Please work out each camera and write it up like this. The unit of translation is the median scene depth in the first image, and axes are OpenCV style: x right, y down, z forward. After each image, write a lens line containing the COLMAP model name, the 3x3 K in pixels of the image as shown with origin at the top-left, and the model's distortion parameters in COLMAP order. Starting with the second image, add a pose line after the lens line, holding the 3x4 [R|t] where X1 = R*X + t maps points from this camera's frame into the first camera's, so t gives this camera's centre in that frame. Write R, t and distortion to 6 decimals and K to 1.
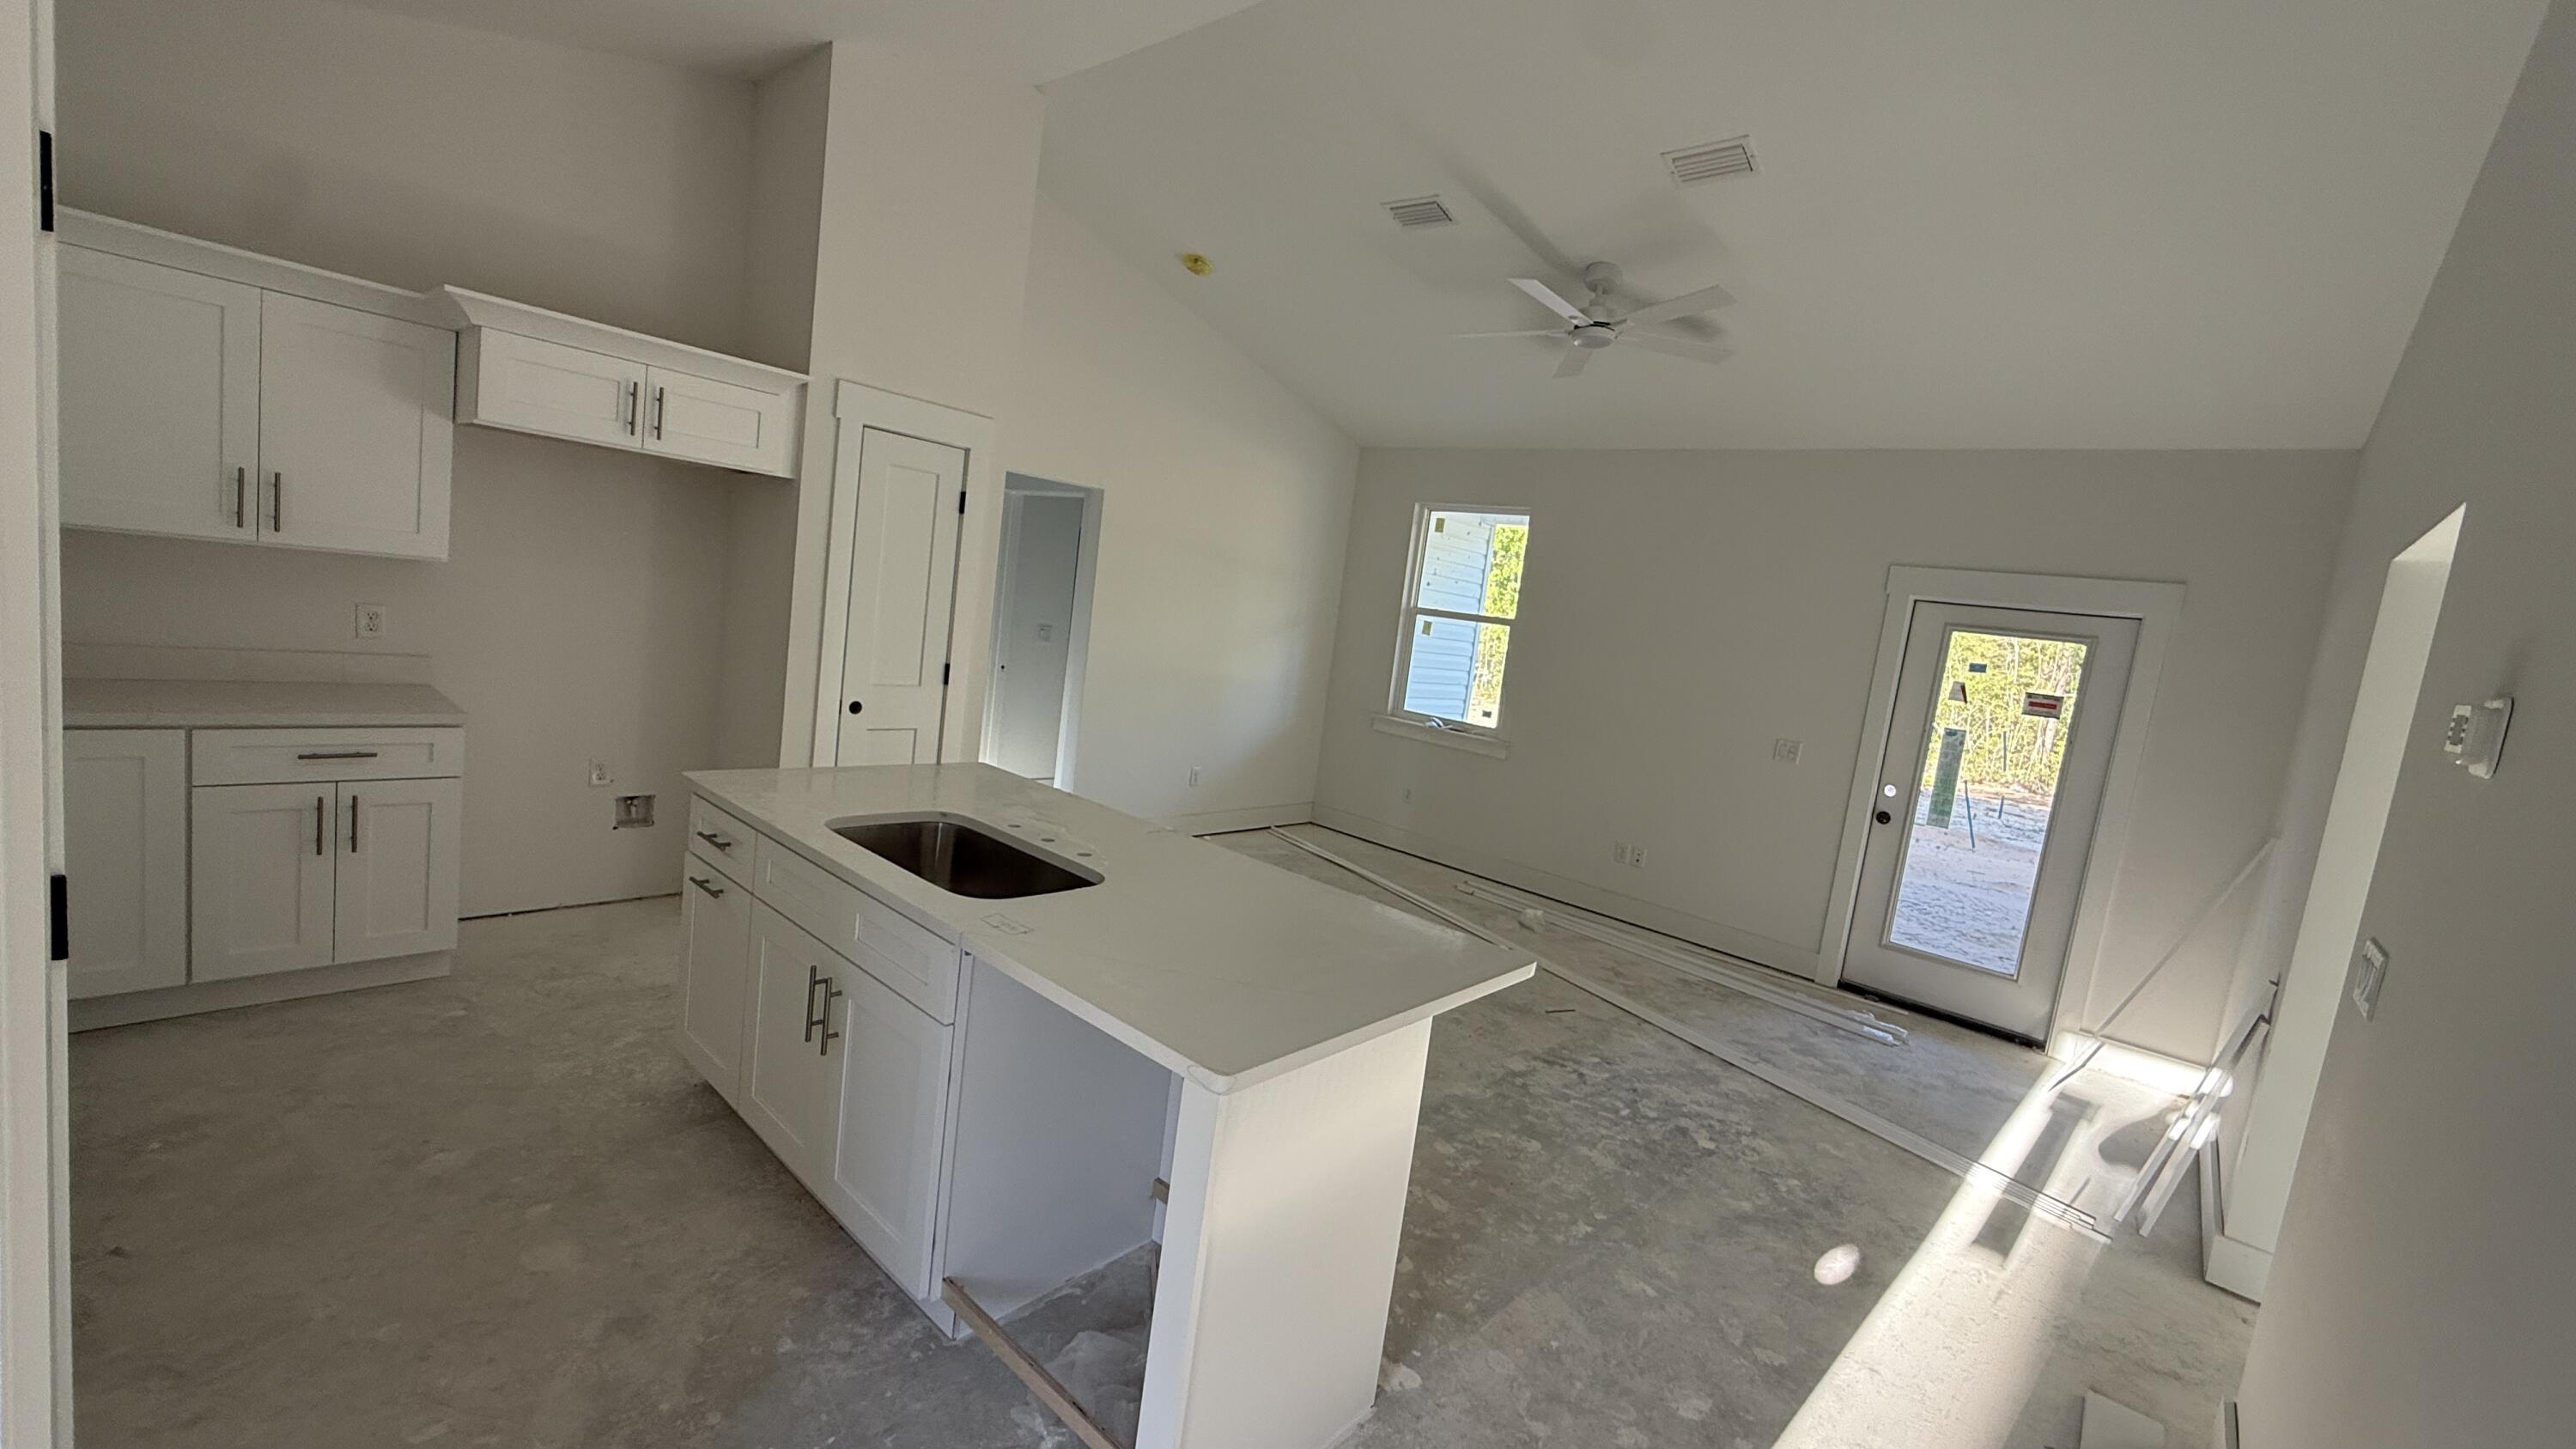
lens RADIAL K [[1026.7, 0, 1286.1], [0, 1026.7, 721.2], [0, 0, 1]] dist [0.000317, -0.000338]
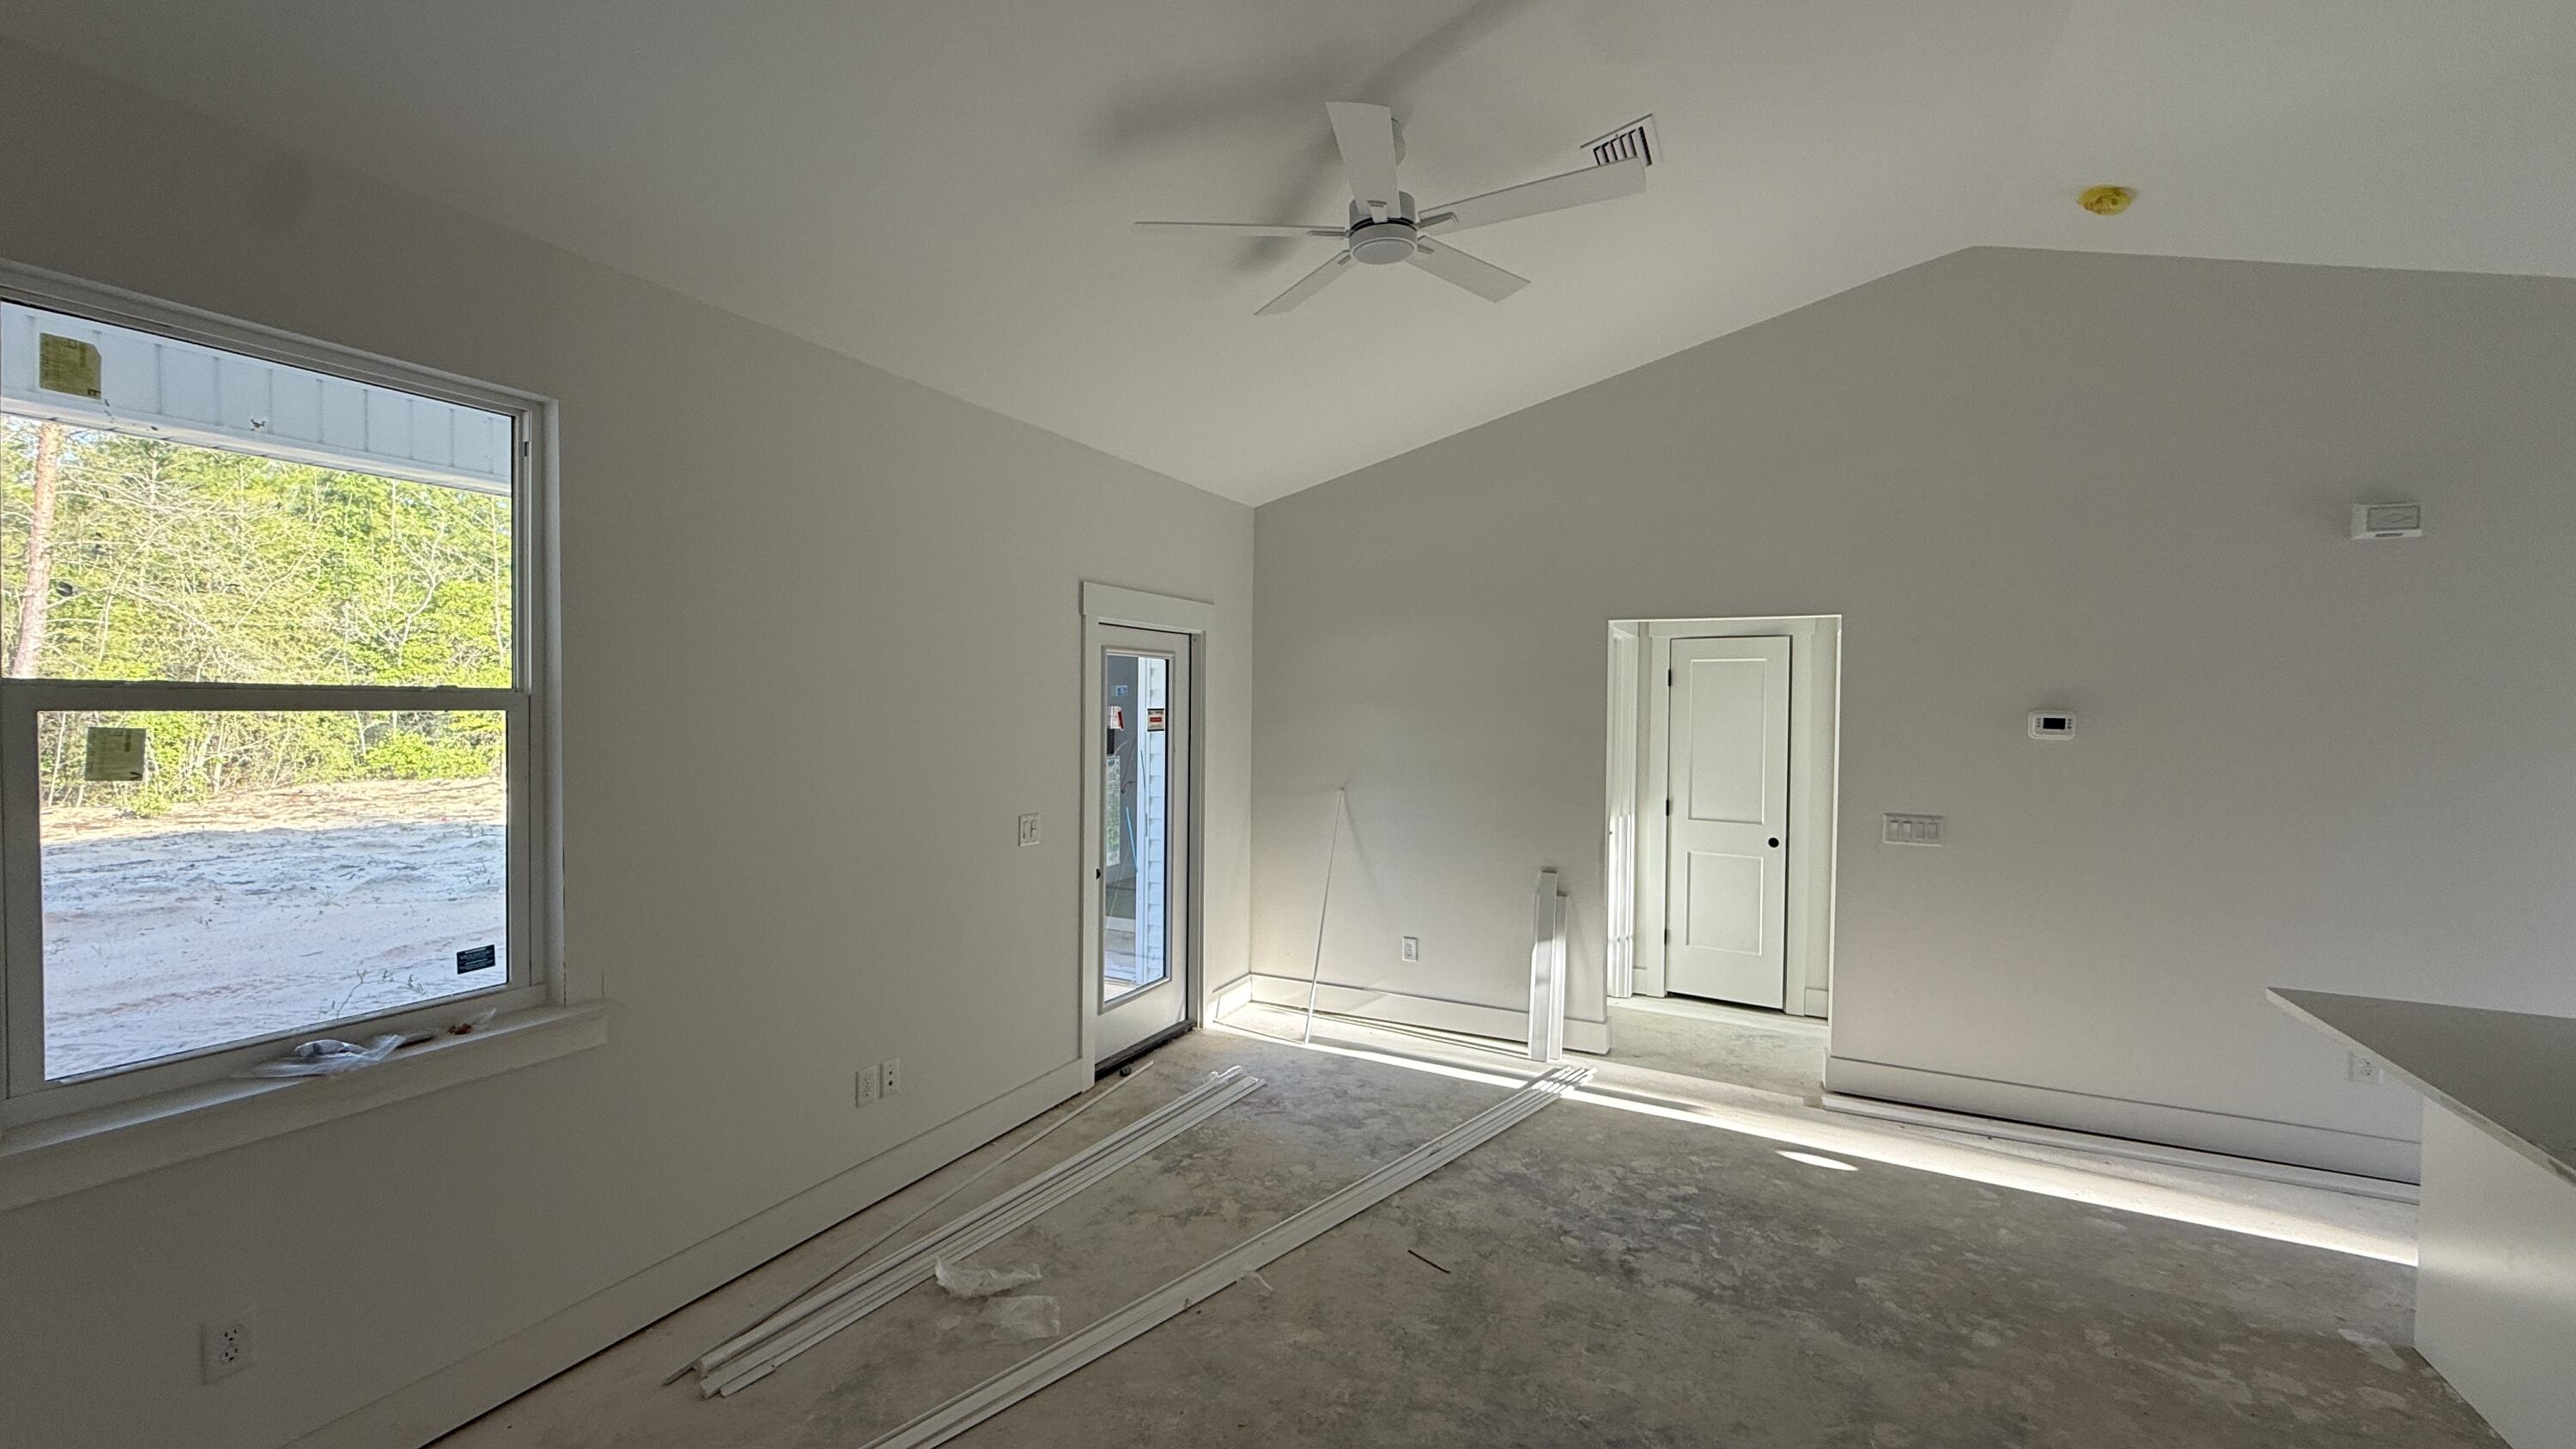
lens RADIAL K [[1026.7, 0, 1286.1], [0, 1026.7, 721.2], [0, 0, 1]] dist [0.000317, -0.000338]
pose [[-0.252192, -0.147712, 0.956337, -0.339144], [0.070976, 0.982795, 0.170515, -0.213491], [-0.965071, 0.110880, -0.237369, 1.324643]]
